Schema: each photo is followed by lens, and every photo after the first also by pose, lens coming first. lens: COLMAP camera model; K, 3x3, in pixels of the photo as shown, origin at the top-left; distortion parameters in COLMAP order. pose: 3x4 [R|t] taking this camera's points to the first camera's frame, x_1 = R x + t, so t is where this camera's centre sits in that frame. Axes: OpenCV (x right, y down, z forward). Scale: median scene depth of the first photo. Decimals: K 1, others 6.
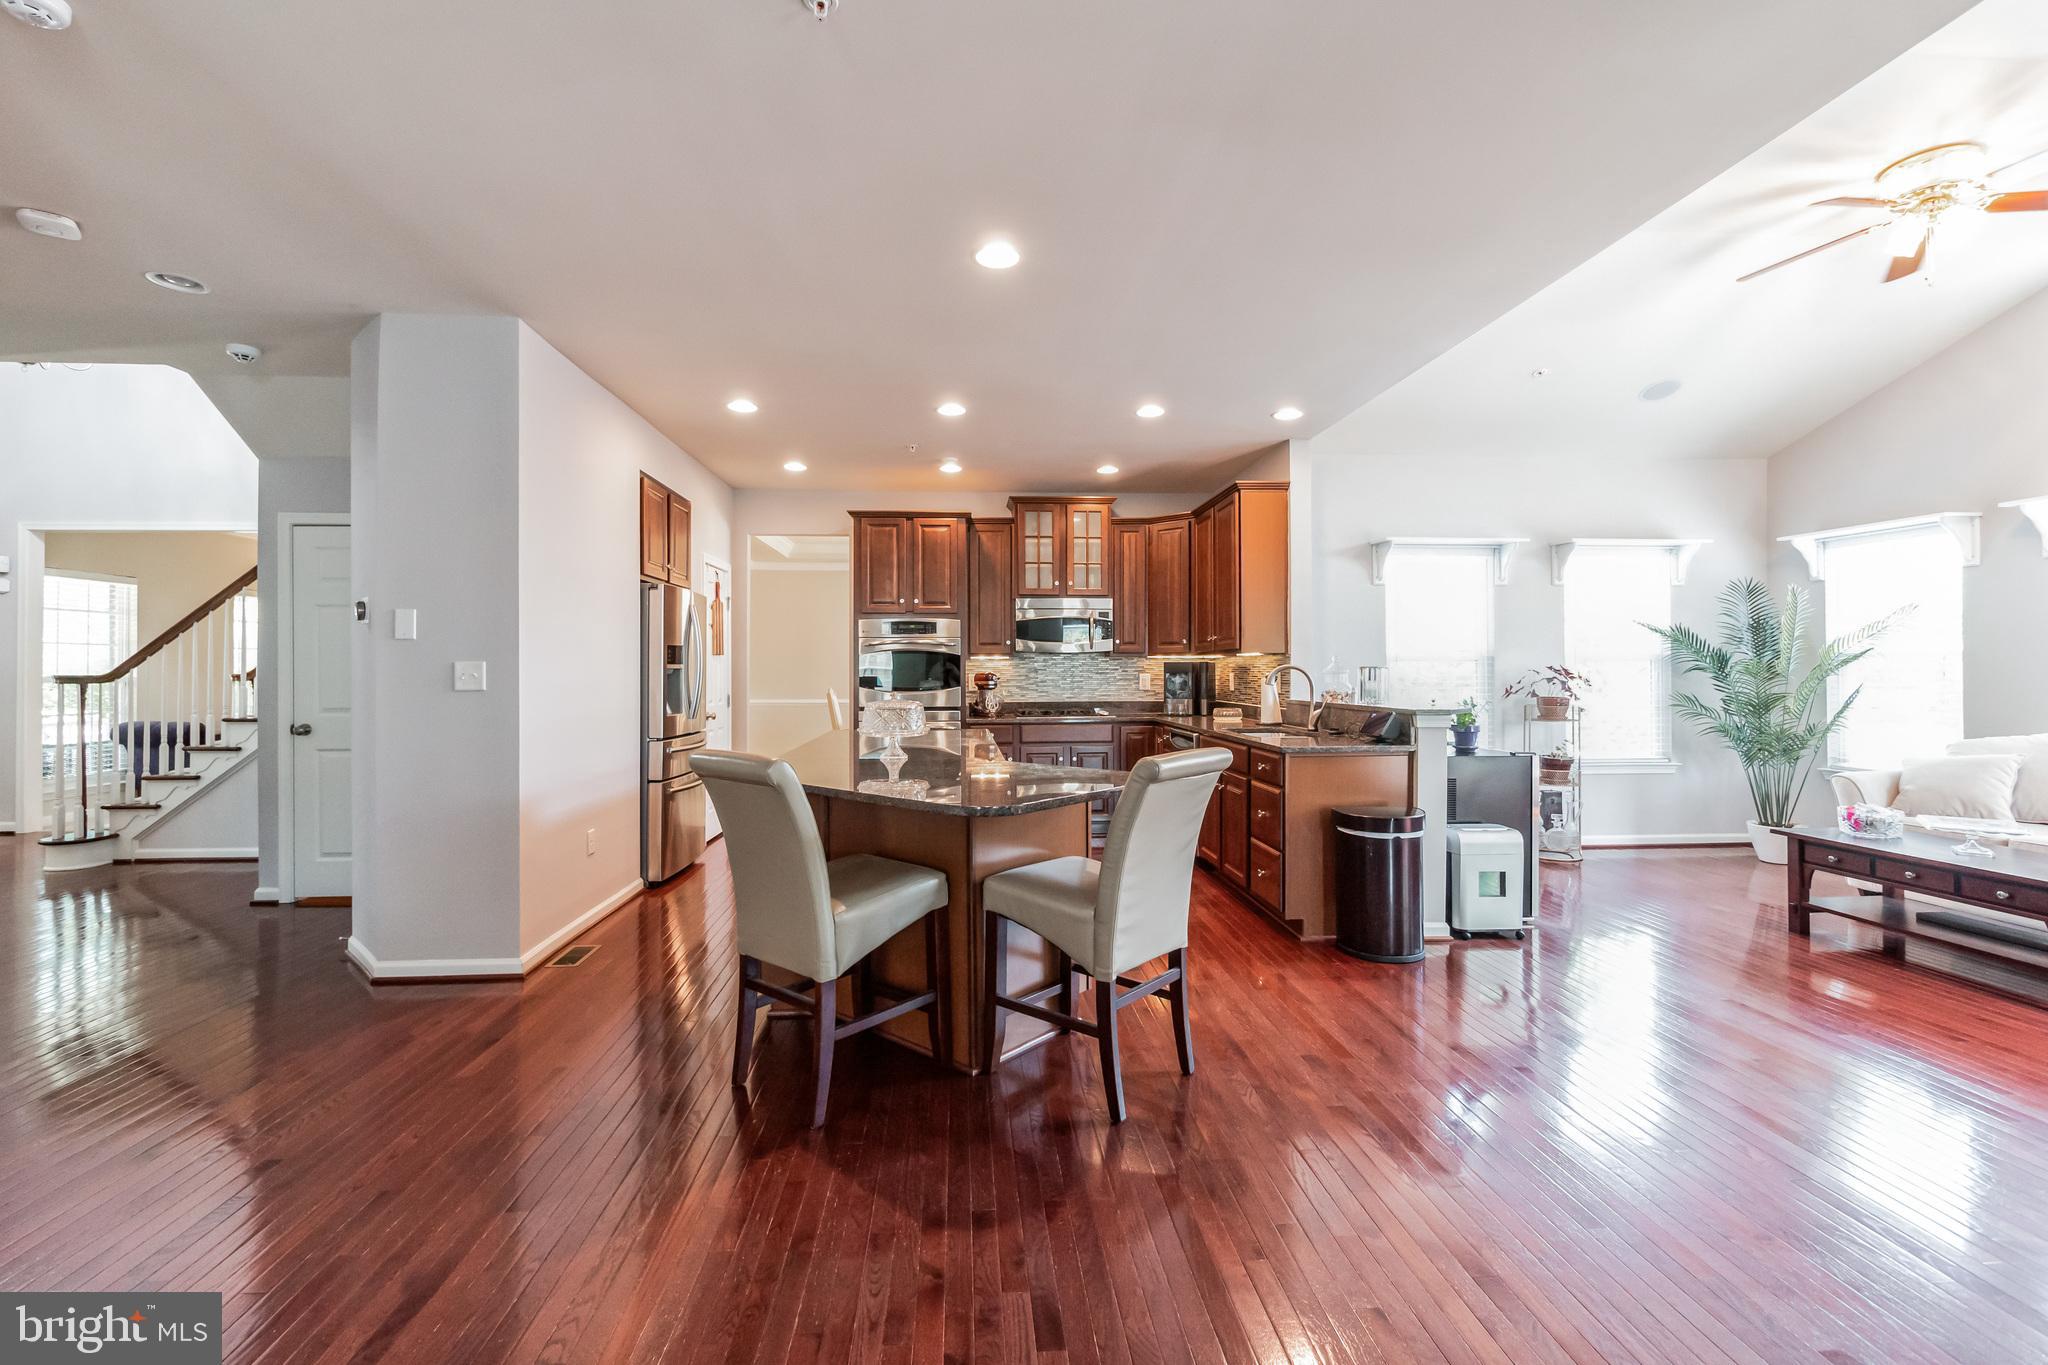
lens RADIAL K [[882.5, 0, 1011.6], [0, 882.5, 666.2], [0, 0, 1]] dist [-0.002009, 0.000270]
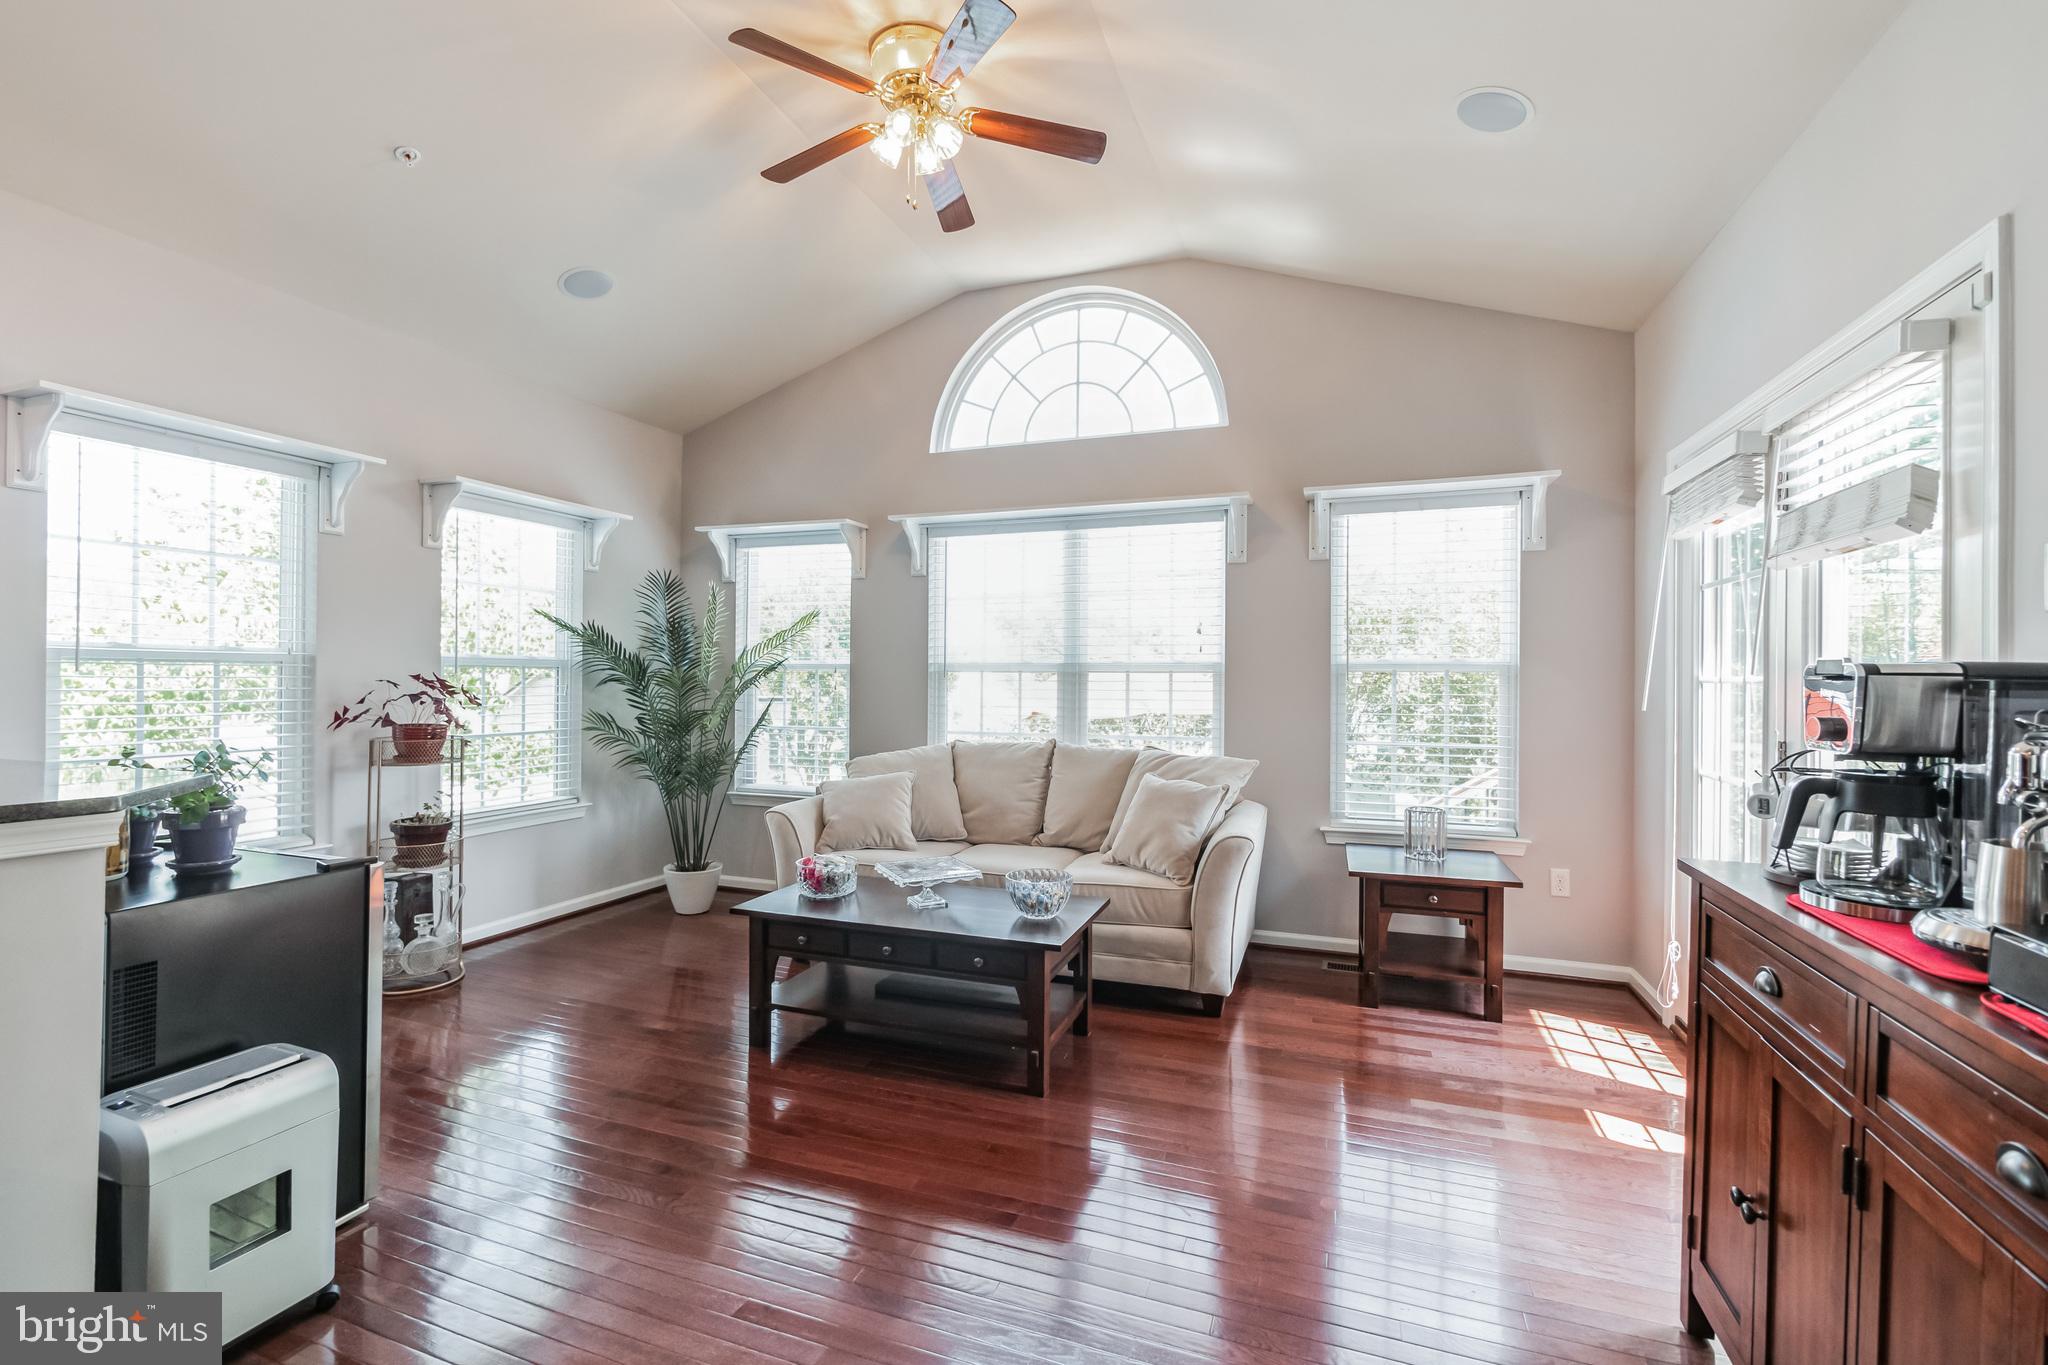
lens RADIAL K [[882.5, 0, 1016.1], [0, 882.5, 675.2], [0, 0, 1]] dist [-0.002009, 0.000270]
pose [[0.417480, 0.011045, 0.908619, 0.228237], [-0.013898, 0.999887, -0.005769, -0.001473], [-0.908580, -0.010220, 0.417587, 0.365616]]
